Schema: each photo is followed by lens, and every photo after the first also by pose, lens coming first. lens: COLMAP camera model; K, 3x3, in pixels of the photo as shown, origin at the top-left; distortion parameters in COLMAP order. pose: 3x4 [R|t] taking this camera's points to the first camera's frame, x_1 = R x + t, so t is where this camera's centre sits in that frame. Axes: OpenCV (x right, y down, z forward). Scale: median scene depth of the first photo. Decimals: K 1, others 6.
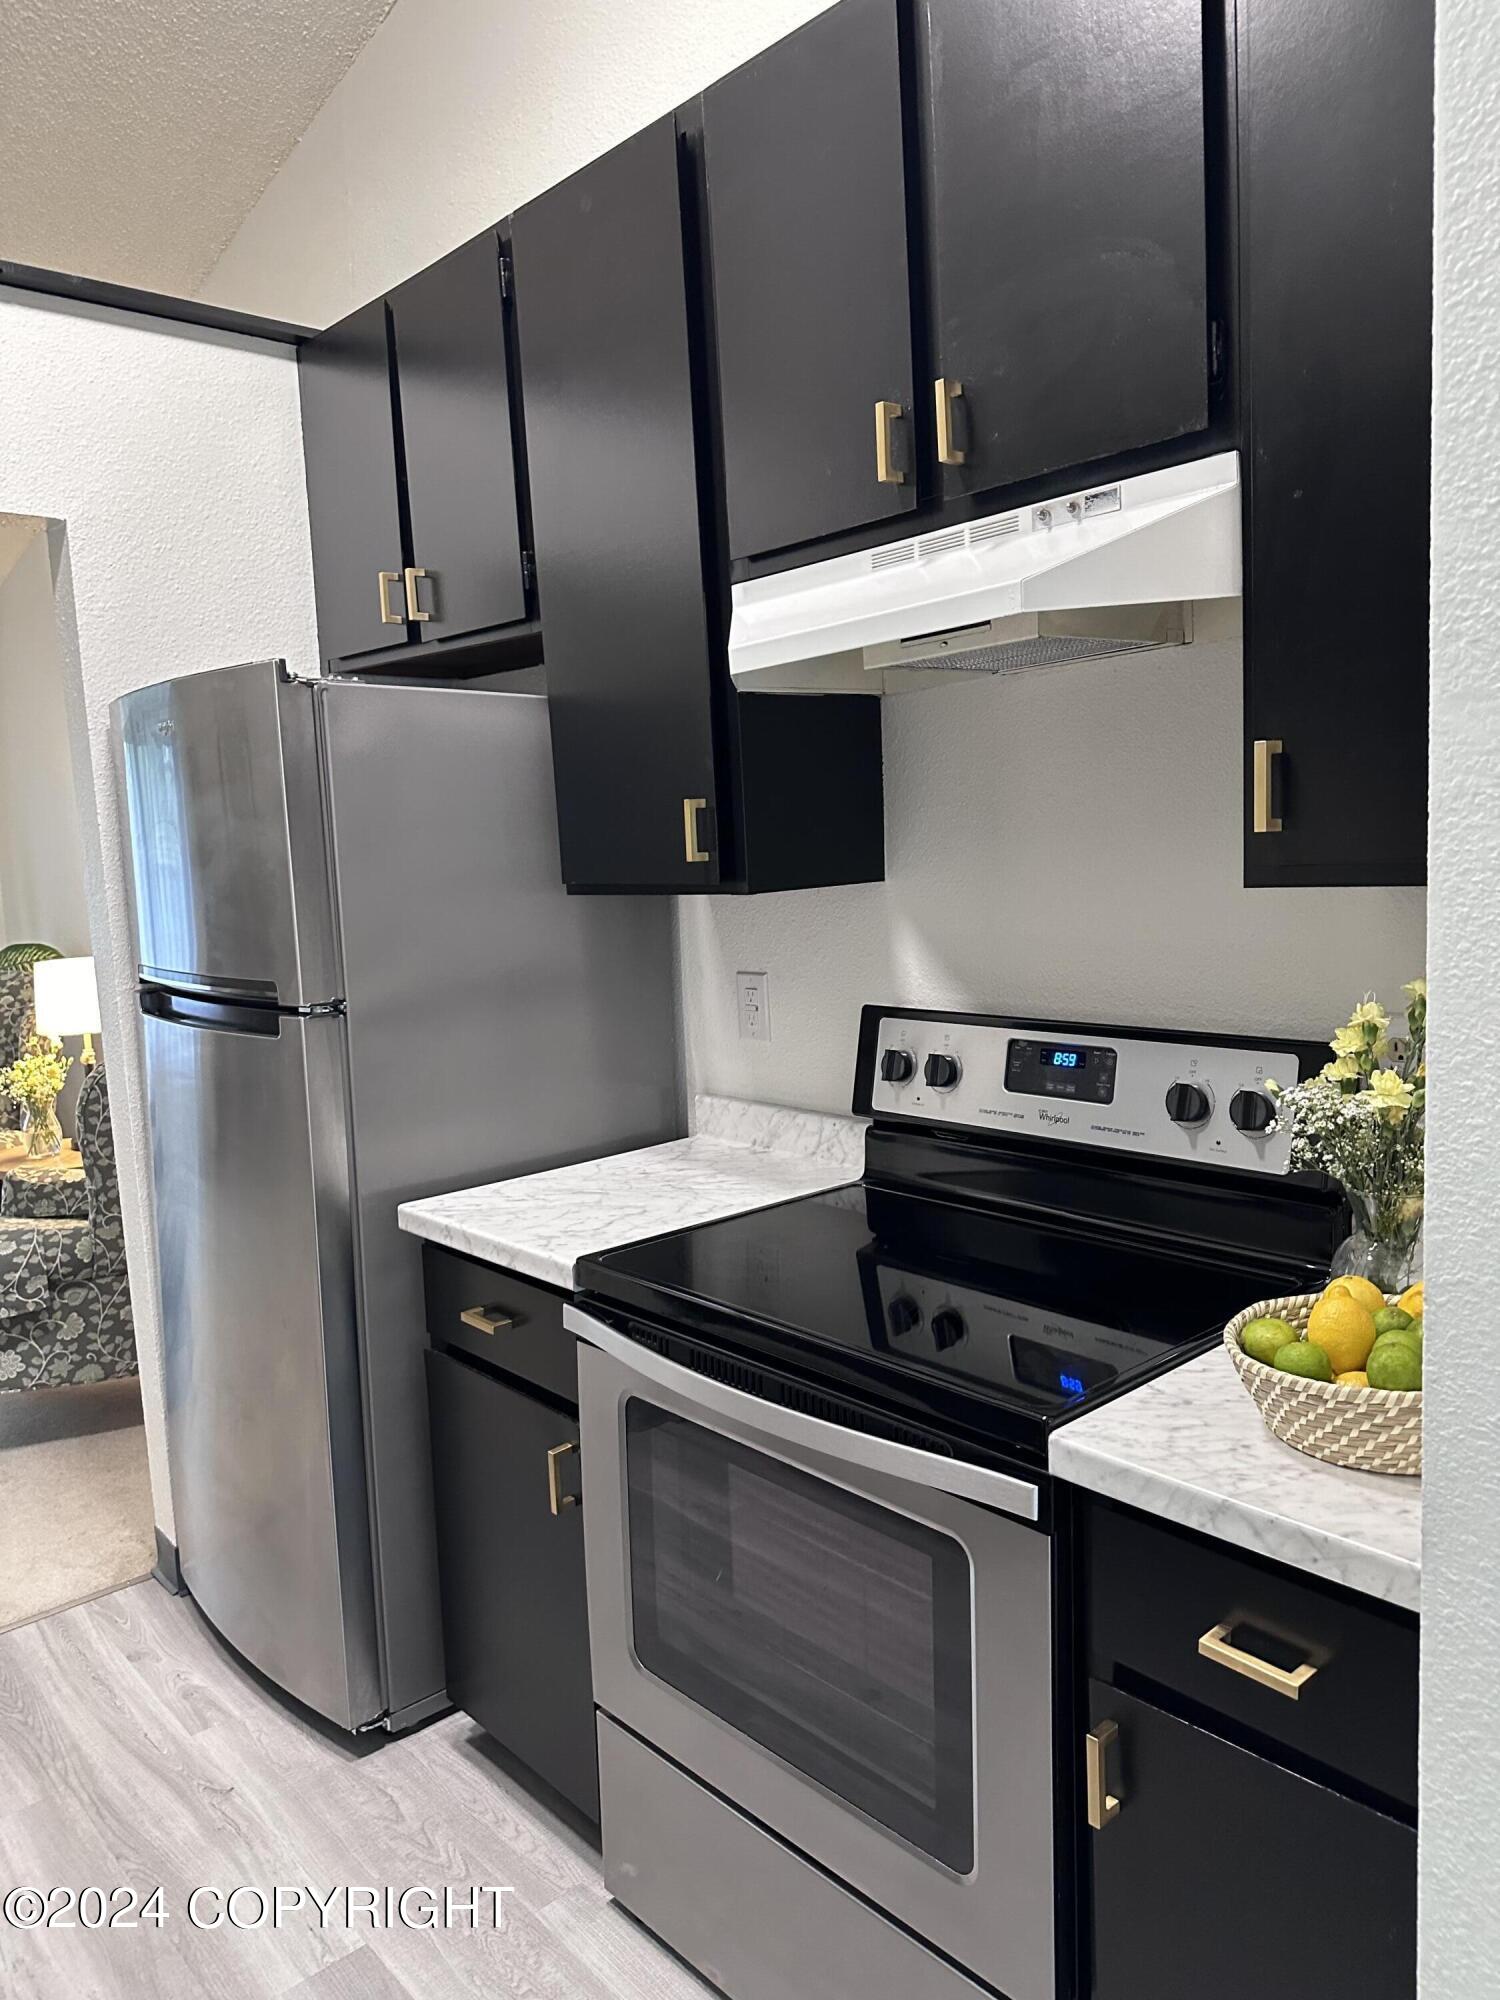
lens RADIAL K [[1400.5, 0, 756.5], [0, 1400.5, 1004.2], [0, 0, 1]] dist [0.037865, -0.070073]
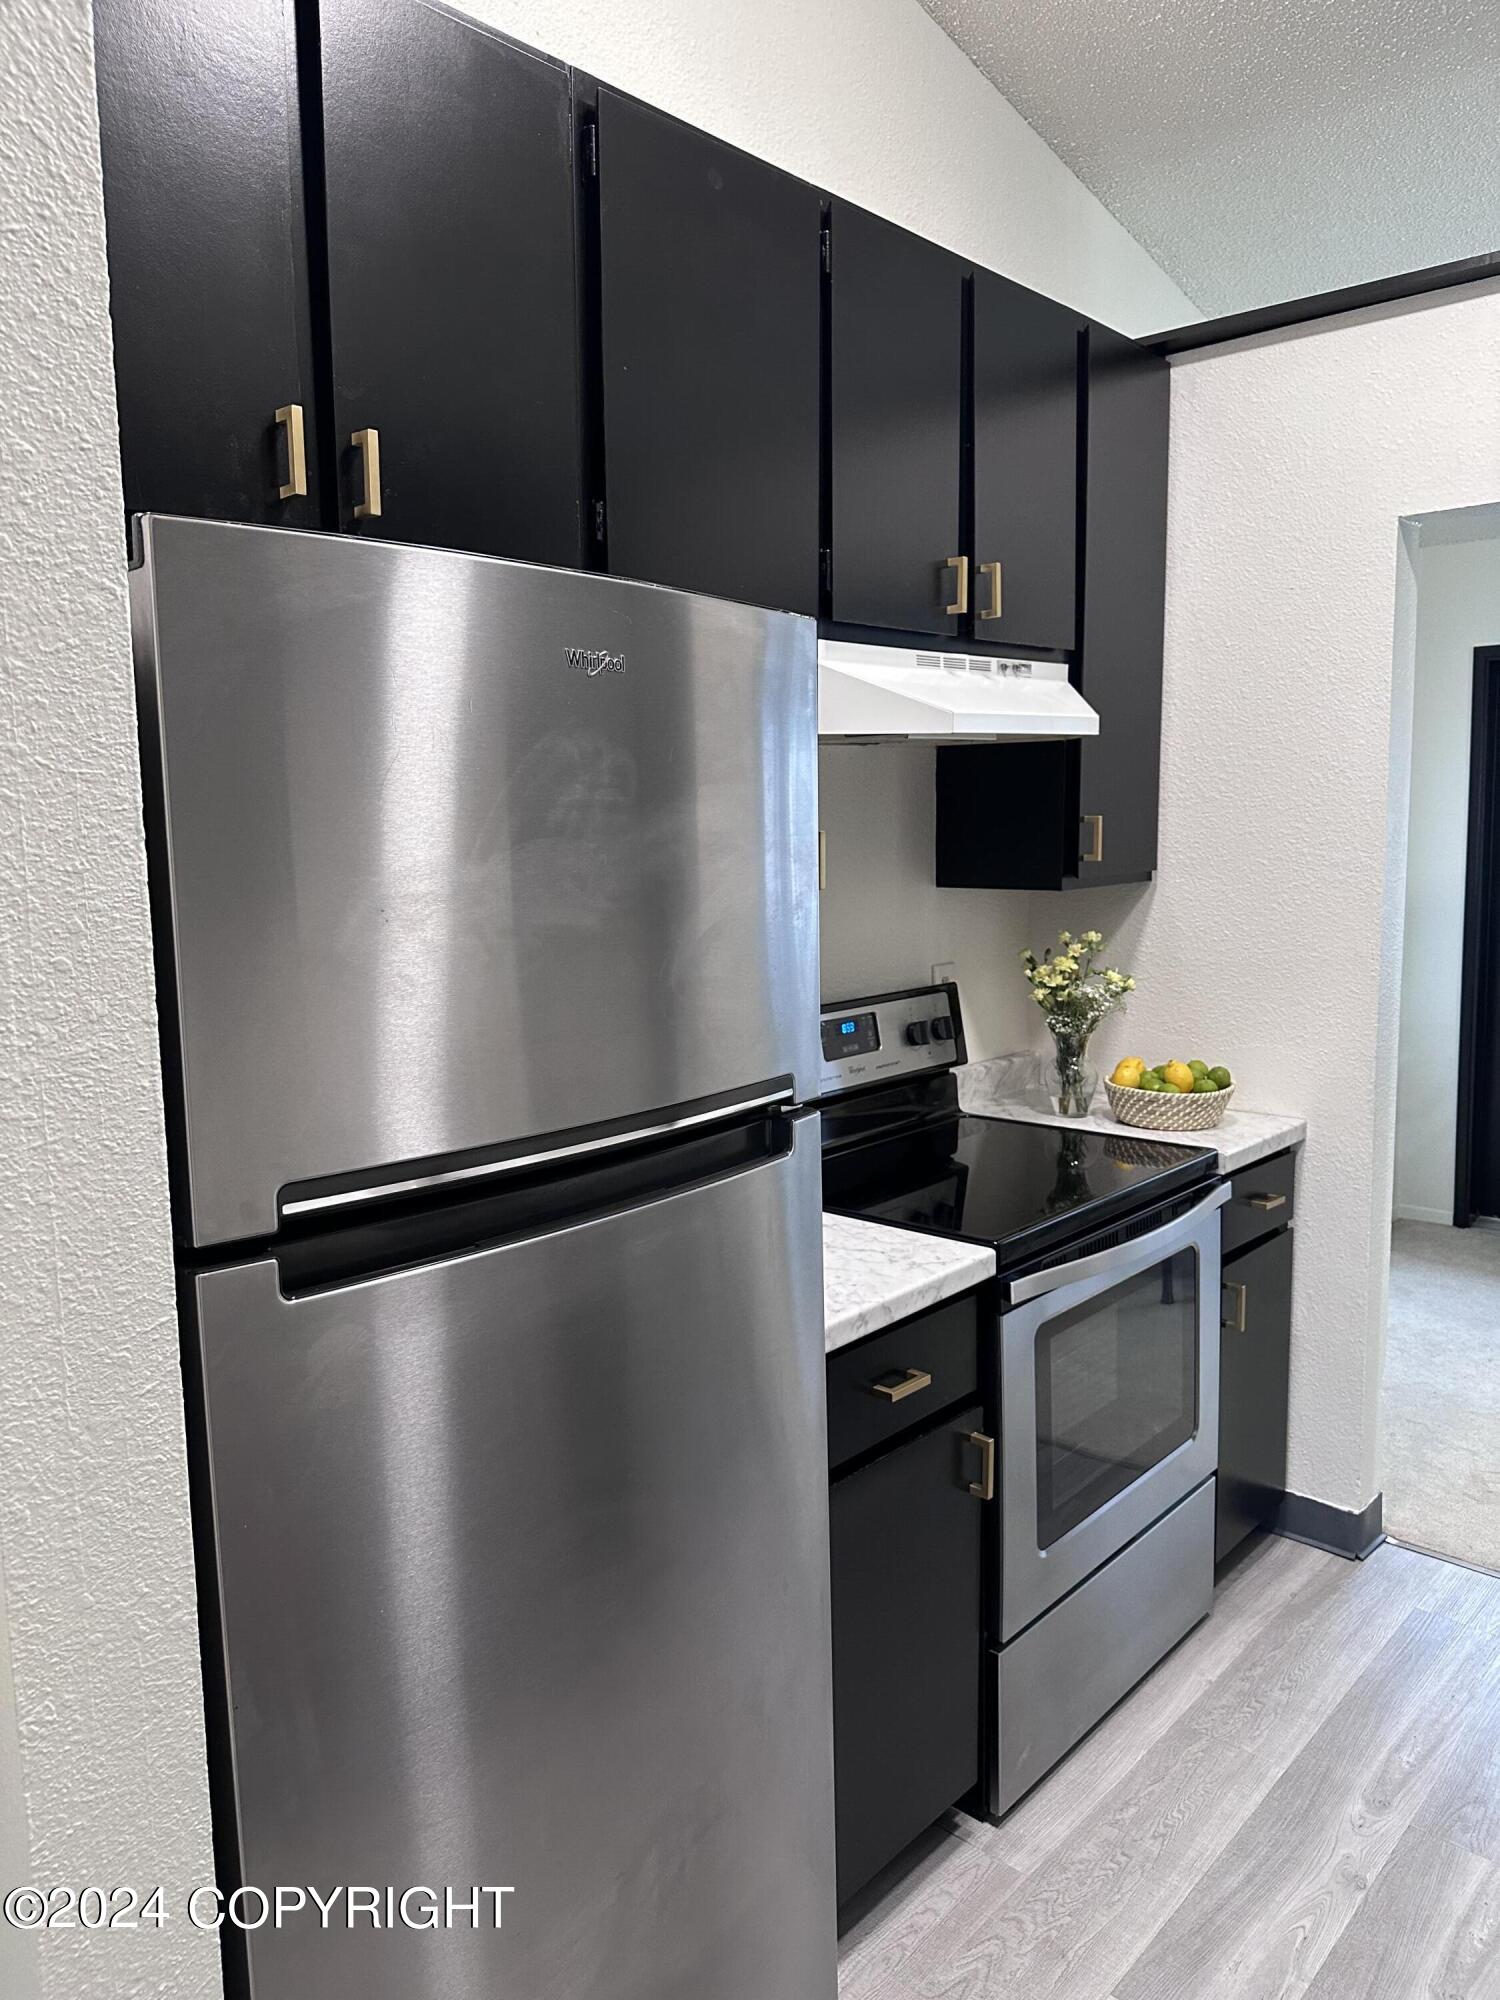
lens RADIAL K [[1400.5, 0, 754.9], [0, 1400.5, 992.0], [0, 0, 1]] dist [0.037865, -0.070073]
pose [[-0.102293, -0.077515, 0.991730, -1.147226], [0.139252, 0.986027, 0.091432, -0.135860], [-0.984959, 0.147454, -0.090070, 1.212574]]
